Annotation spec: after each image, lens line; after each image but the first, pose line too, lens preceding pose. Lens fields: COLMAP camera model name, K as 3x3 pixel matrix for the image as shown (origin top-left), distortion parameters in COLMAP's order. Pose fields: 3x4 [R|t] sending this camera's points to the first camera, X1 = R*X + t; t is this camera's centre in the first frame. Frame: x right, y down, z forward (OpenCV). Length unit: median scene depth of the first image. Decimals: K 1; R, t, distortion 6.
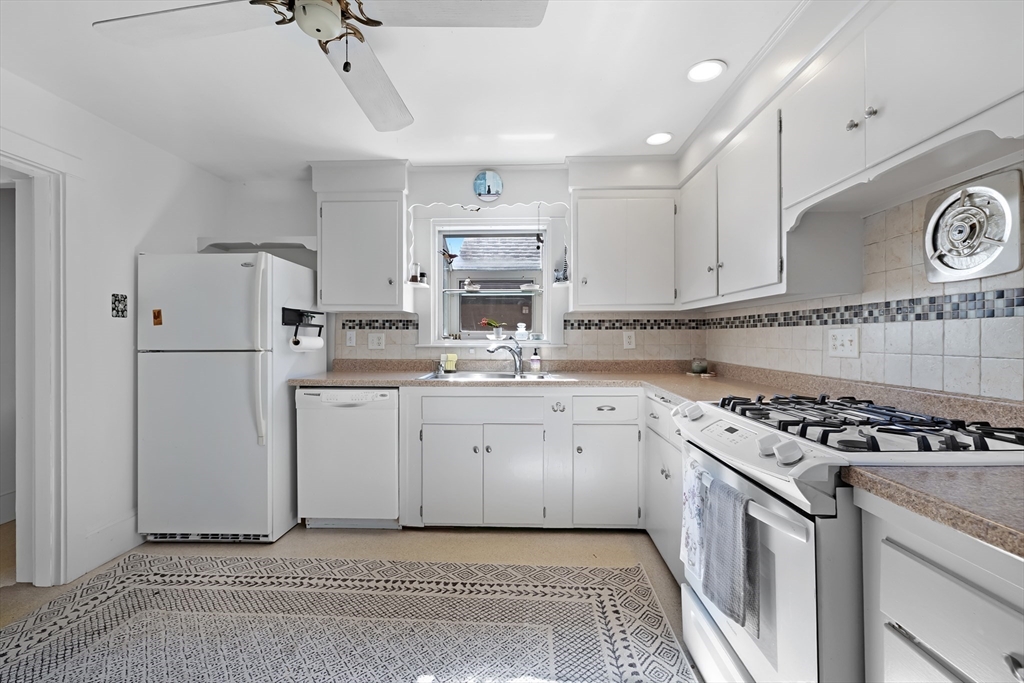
lens RADIAL K [[442.5, 0, 509.7], [0, 442.5, 341.1], [0, 0, 1]] dist [0.000816, -0.000034]
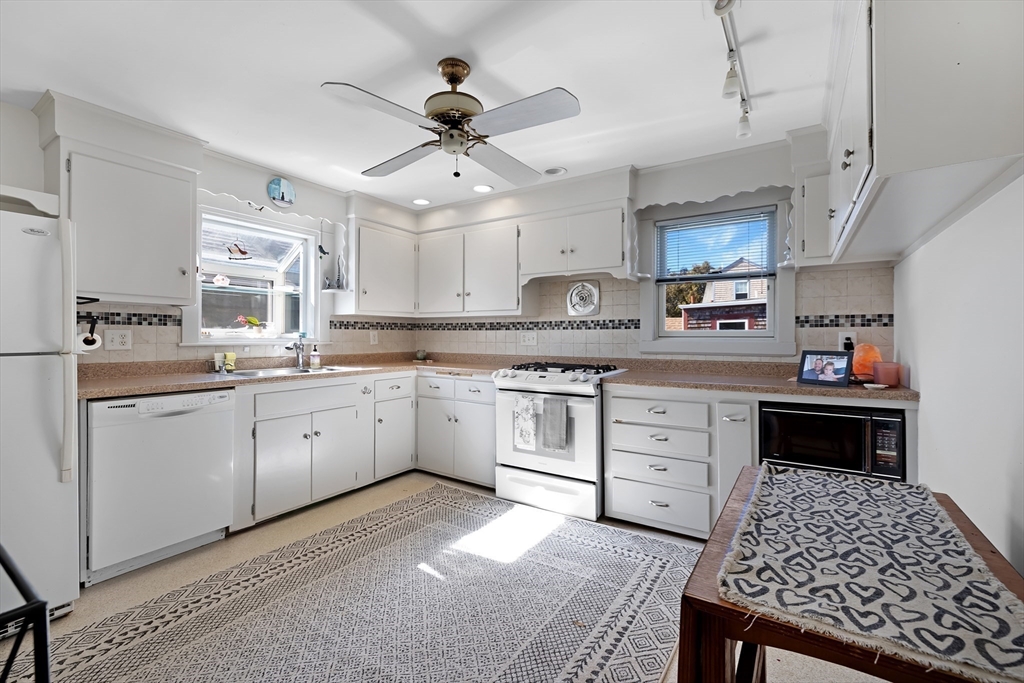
lens RADIAL K [[442.5, 0, 514.0], [0, 442.5, 337.3], [0, 0, 1]] dist [0.000816, -0.000034]
pose [[0.503194, -0.000357, 0.864173, -0.779442], [0.004472, 0.999988, -0.002191, 0.000933], [-0.864162, 0.004968, 0.503189, -0.012736]]
